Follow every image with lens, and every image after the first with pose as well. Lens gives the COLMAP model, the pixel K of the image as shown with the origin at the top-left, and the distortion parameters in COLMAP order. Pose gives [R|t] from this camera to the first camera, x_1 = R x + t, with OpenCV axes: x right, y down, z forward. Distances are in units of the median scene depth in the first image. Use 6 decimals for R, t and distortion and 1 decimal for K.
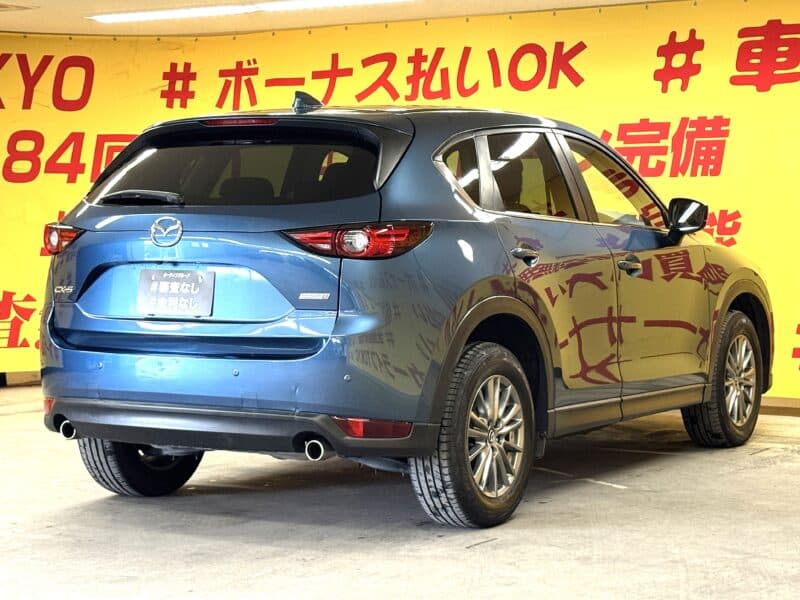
lens RADIAL K [[1708.6, 0, 400.0], [0, 1708.6, 300.0], [0, 0, 1]] dist [0.206566, -0.435945]
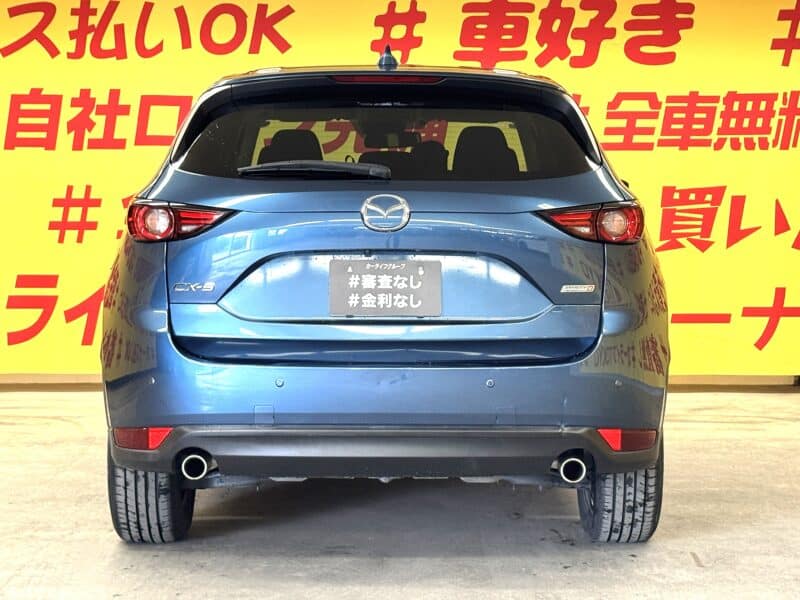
lens RADIAL K [[1673.2, 0, 400.0], [0, 1673.2, 300.0], [0, 0, 1]] dist [0.059165, 0.468473]
pose [[0.864541, -0.027017, 0.501835, -0.312013], [0.018780, 0.999593, 0.021462, -0.009267], [-0.502211, -0.009130, 0.864697, 0.188616]]
